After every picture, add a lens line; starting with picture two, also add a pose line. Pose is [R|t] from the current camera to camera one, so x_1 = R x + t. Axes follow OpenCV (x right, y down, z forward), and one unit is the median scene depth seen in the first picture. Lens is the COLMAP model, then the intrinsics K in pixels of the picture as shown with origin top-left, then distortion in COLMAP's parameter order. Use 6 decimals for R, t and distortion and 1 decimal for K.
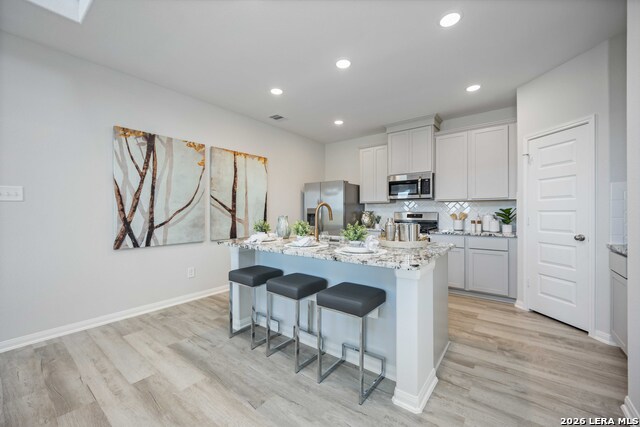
lens RADIAL K [[259.4, 0, 317.5], [0, 259.4, 212.0], [0, 0, 1]] dist [-0.001689, -0.000053]
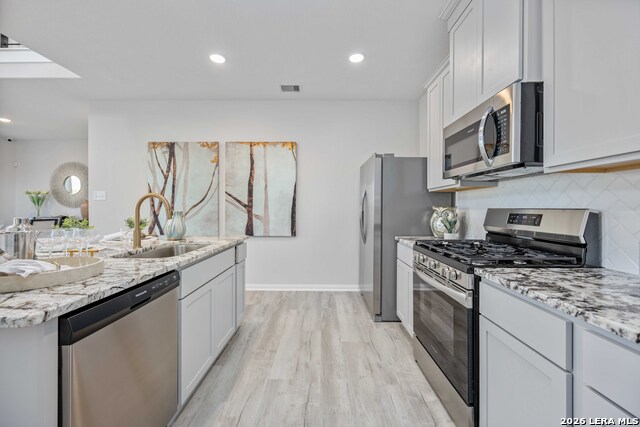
lens RADIAL K [[259.4, 0, 318.3], [0, 259.4, 209.7], [0, 0, 1]] dist [-0.001689, -0.000053]
pose [[0.602114, 0.007682, -0.798373, 0.609957], [-0.004778, 0.999970, 0.006018, 0.001656], [0.798396, 0.000191, 0.602133, 0.678385]]
